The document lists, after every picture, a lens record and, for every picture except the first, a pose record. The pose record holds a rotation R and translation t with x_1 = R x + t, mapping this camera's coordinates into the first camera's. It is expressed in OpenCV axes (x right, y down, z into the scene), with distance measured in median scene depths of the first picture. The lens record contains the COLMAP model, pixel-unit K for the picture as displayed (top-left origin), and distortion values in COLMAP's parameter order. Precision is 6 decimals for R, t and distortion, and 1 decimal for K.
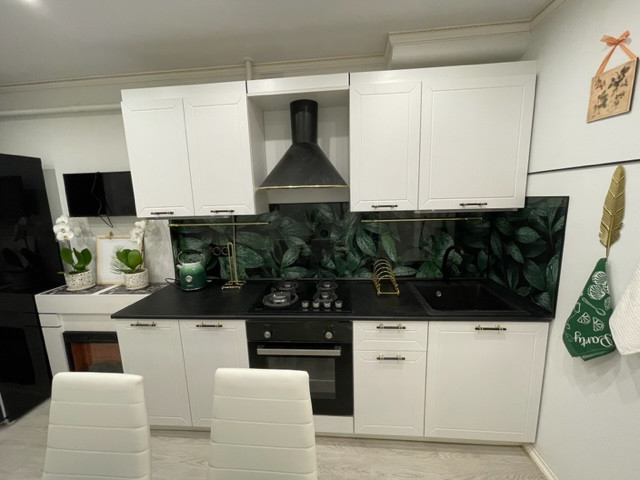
lens RADIAL K [[254.8, 0, 320.7], [0, 254.8, 238.6], [0, 0, 1]] dist [-0.001109, -0.000012]
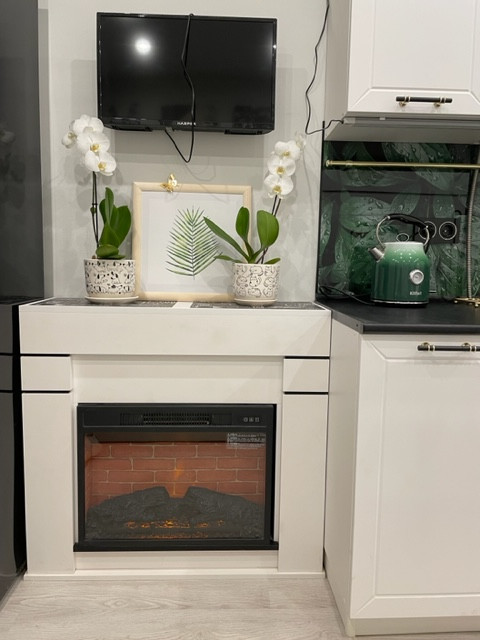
lens RADIAL K [[487.2, 0, 240.2], [0, 487.2, 316.9], [0, 0, 1]] dist [0.029758, -0.002696]
pose [[0.993885, 0.034963, 0.104738, -0.860362], [-0.028911, 0.997853, -0.058759, 0.272056], [-0.106568, 0.055371, 0.992762, 0.220115]]
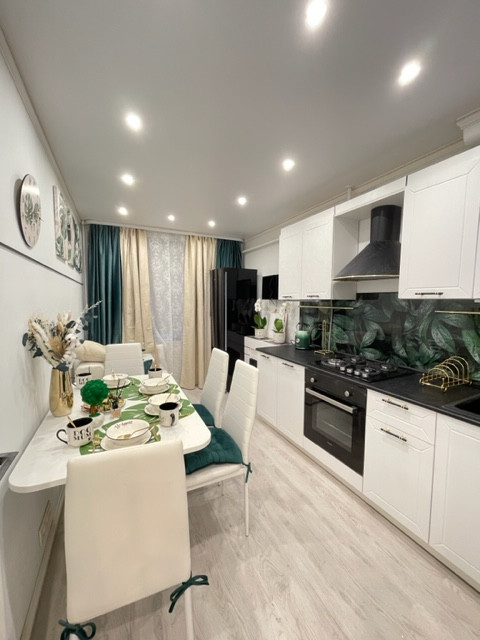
lens RADIAL K [[254.8, 0, 240.9], [0, 254.8, 321.7], [0, 0, 1]] dist [-0.001109, -0.000012]
pose [[0.518231, 0.104214, -0.848868, 0.568724], [-0.155491, 0.987487, 0.026306, 0.055128], [0.840987, 0.118359, 0.527950, -0.106254]]
